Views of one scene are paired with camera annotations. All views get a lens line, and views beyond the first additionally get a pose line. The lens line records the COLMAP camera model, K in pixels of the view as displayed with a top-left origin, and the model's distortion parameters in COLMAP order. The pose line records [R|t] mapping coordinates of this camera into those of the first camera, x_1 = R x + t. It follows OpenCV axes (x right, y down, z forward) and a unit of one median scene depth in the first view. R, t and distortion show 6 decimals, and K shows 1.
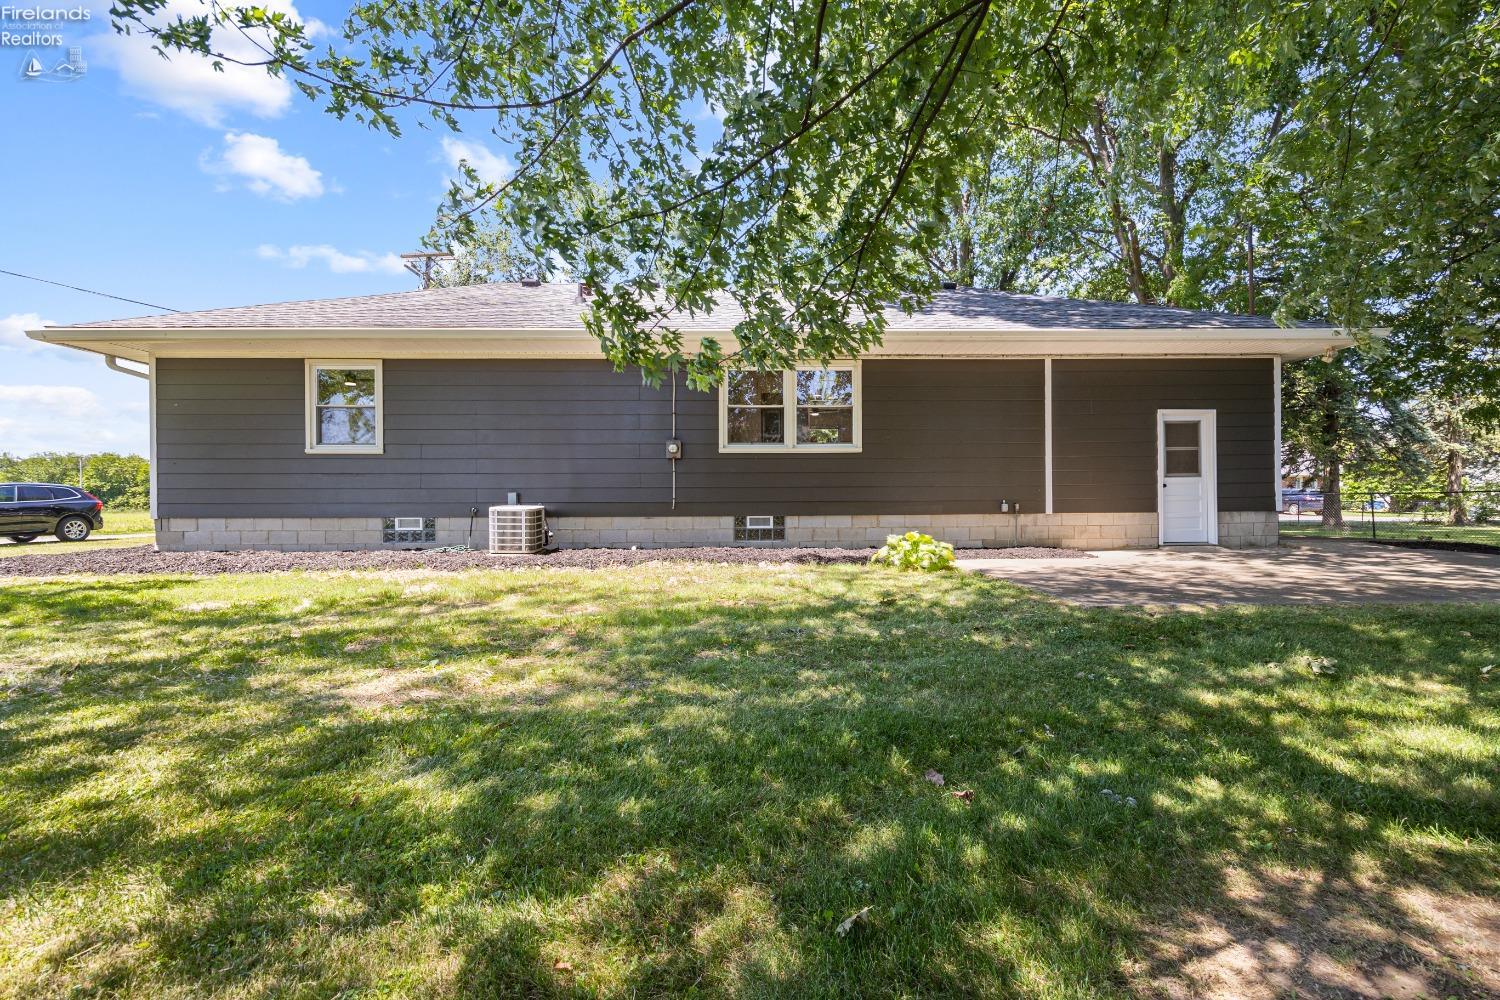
lens RADIAL K [[557.2, 0, 752.2], [0, 557.2, 502.6], [0, 0, 1]] dist [-0.008311, -0.000079]
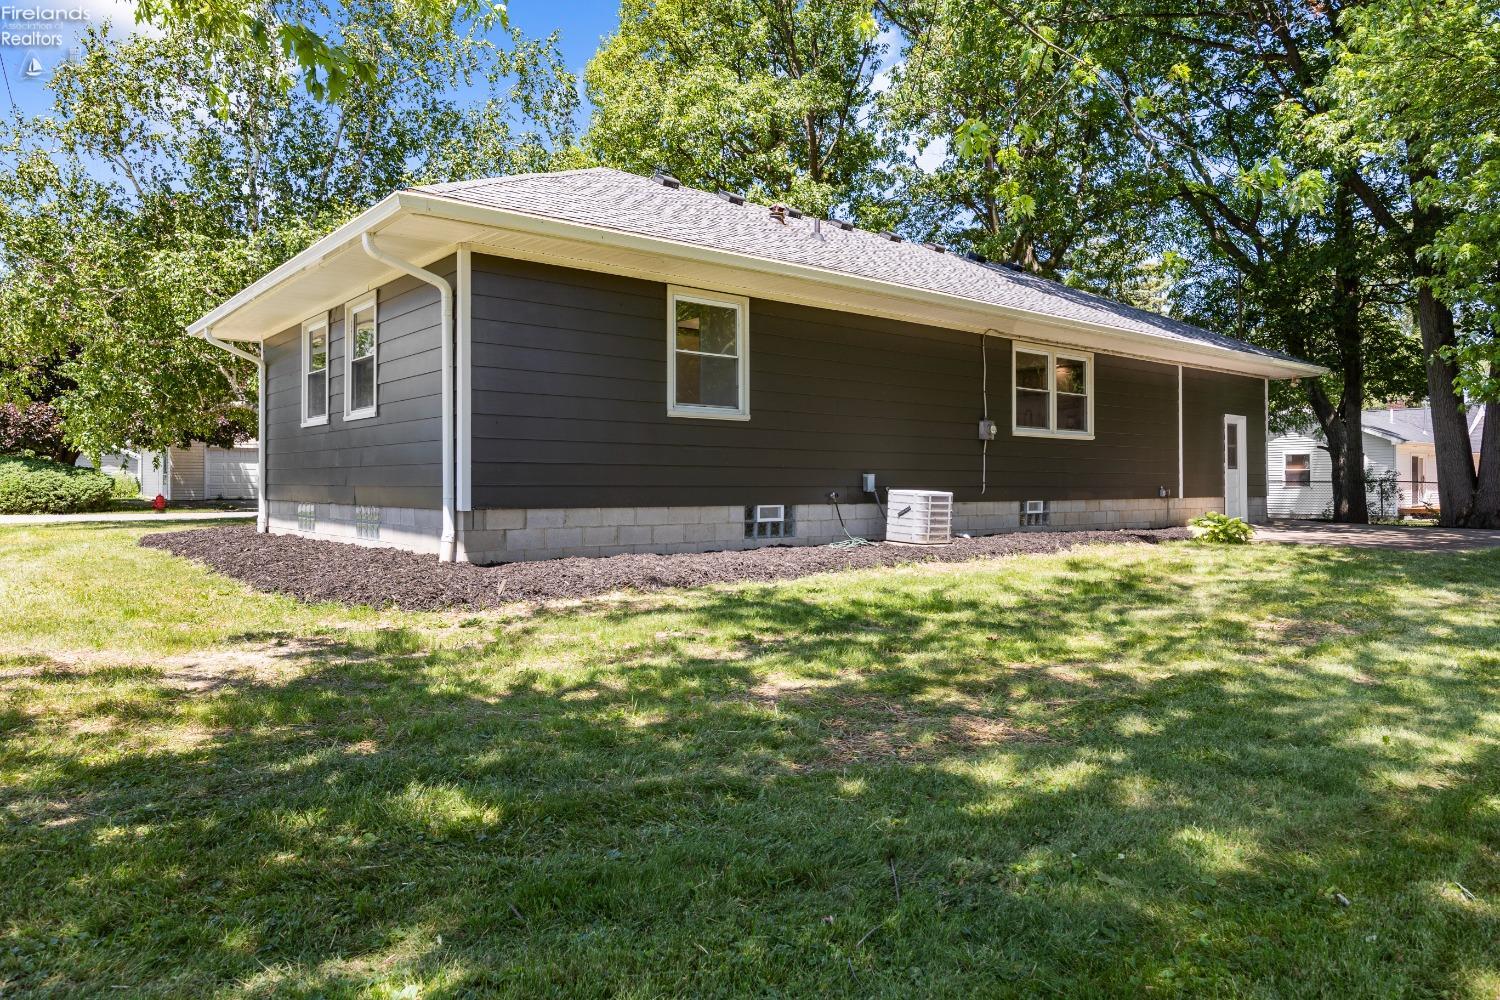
lens RADIAL K [[985.4, 0, 748.7], [0, 985.4, 489.5], [0, 0, 1]] dist [-0.006104, -0.000673]
pose [[0.788318, 0.002611, 0.615262, -1.421519], [-0.003200, 0.999995, -0.000143, 0.004875], [-0.615260, -0.001856, 0.788322, -0.061864]]
